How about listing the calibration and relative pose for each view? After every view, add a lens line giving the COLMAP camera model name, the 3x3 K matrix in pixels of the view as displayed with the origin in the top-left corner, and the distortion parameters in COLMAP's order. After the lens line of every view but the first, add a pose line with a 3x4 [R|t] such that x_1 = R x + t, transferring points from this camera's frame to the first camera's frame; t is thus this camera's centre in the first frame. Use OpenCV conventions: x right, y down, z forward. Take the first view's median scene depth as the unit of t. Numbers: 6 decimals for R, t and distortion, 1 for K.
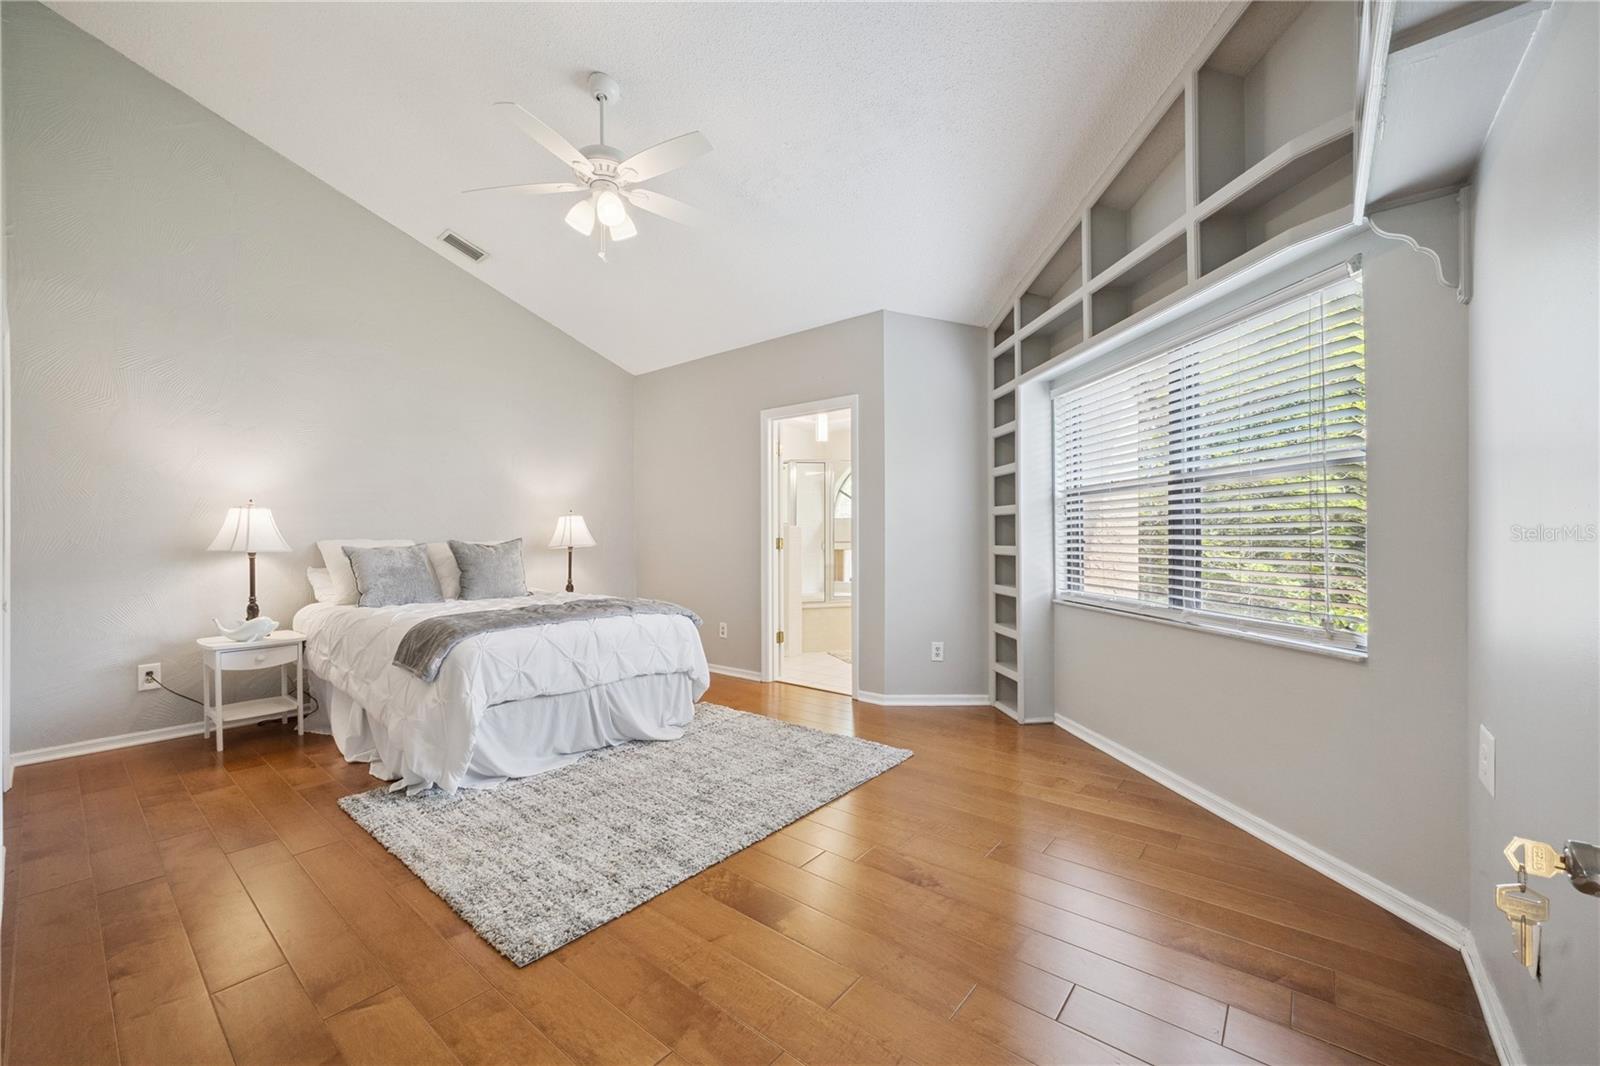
lens RADIAL K [[638.3, 0, 786.0], [0, 638.3, 536.0], [0, 0, 1]] dist [-0.018086, 0.007065]
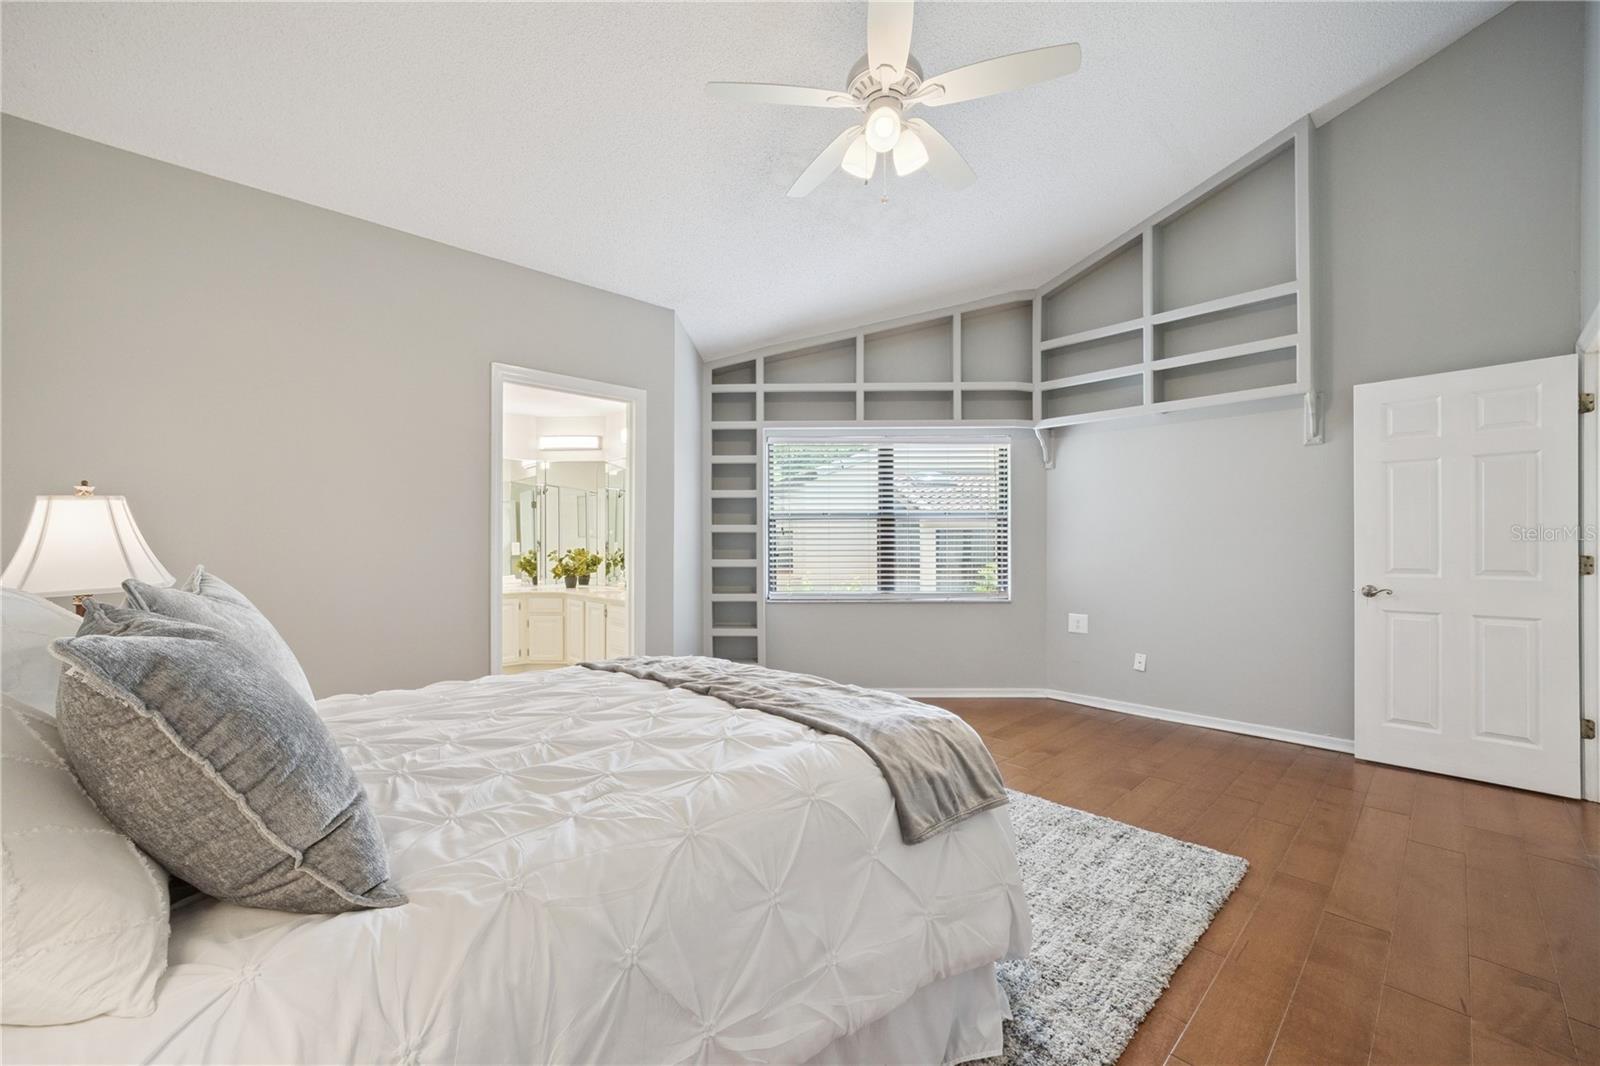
lens RADIAL K [[638.3, 0, 786.0], [0, 638.3, 536.0], [0, 0, 1]] dist [-0.018086, 0.007065]
pose [[0.122389, 0.016707, 0.992342, -0.941921], [0.001452, 0.999854, -0.017013, -0.007089], [-0.992481, 0.003523, 0.122347, 0.896180]]
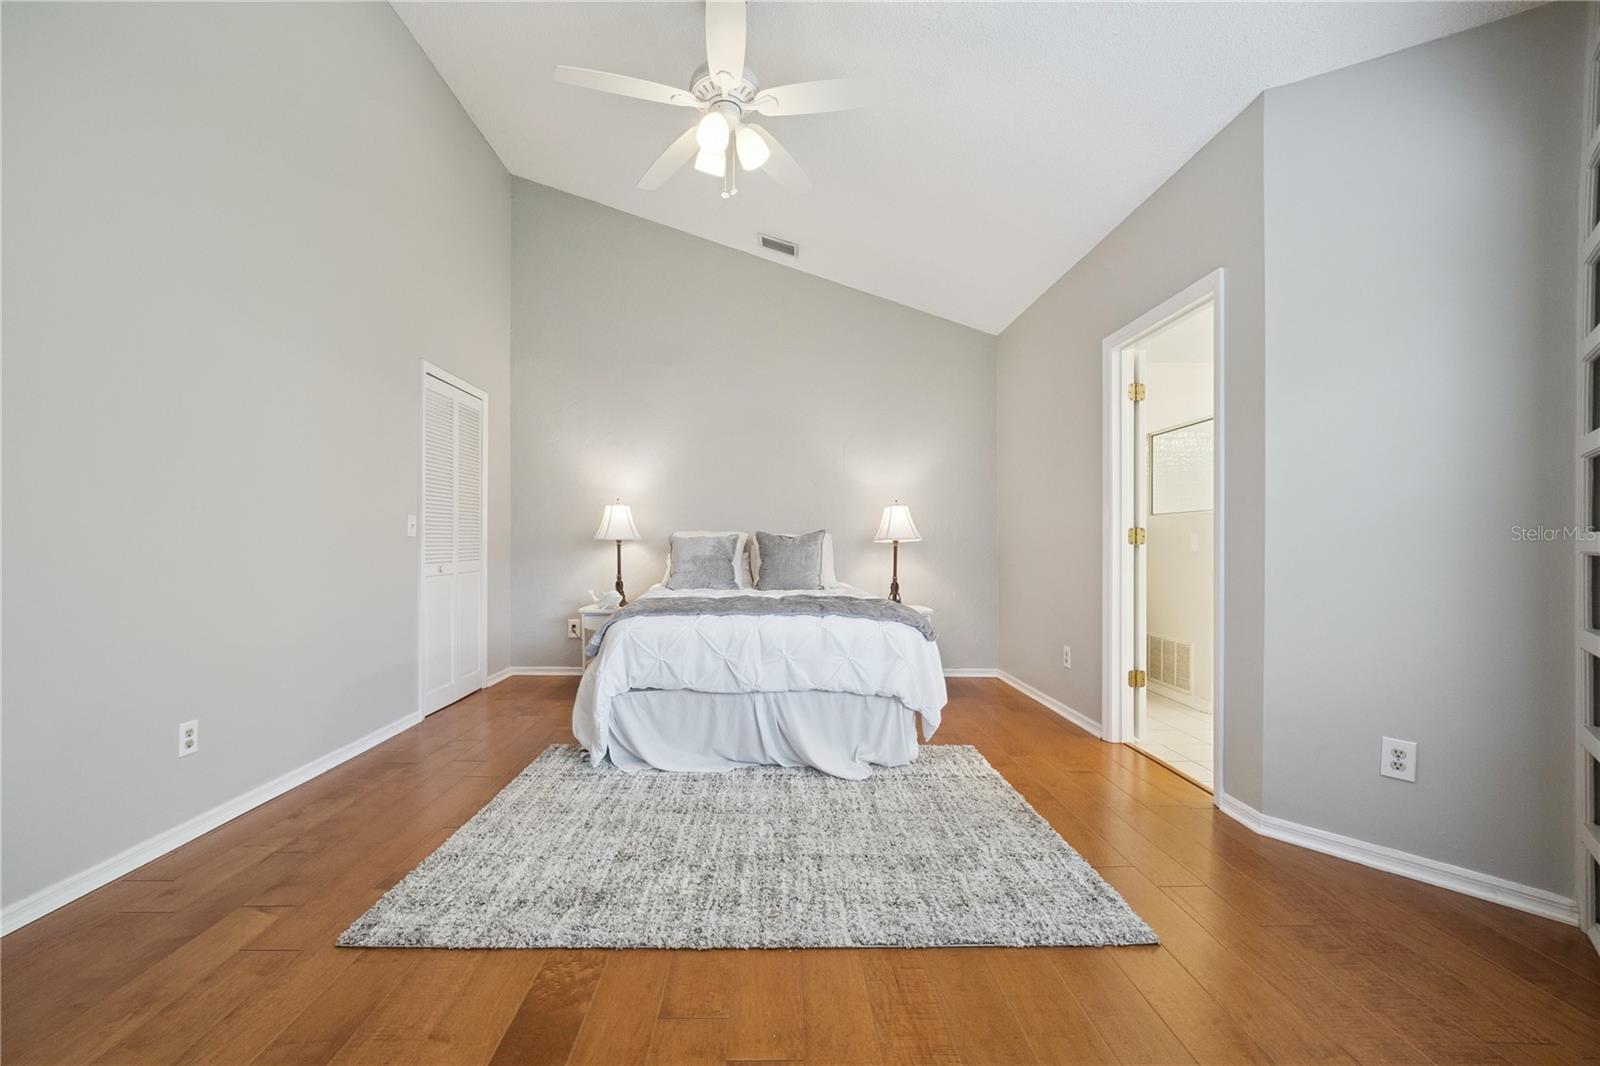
lens RADIAL K [[643.8, 0, 788.2], [0, 643.8, 545.1], [0, 0, 1]] dist [-0.017190, 0.007832]
pose [[0.648201, 0.006921, -0.761438, 0.377755], [-0.004589, 0.999976, 0.005182, 0.028351], [0.761455, 0.000135, 0.648217, 0.437177]]
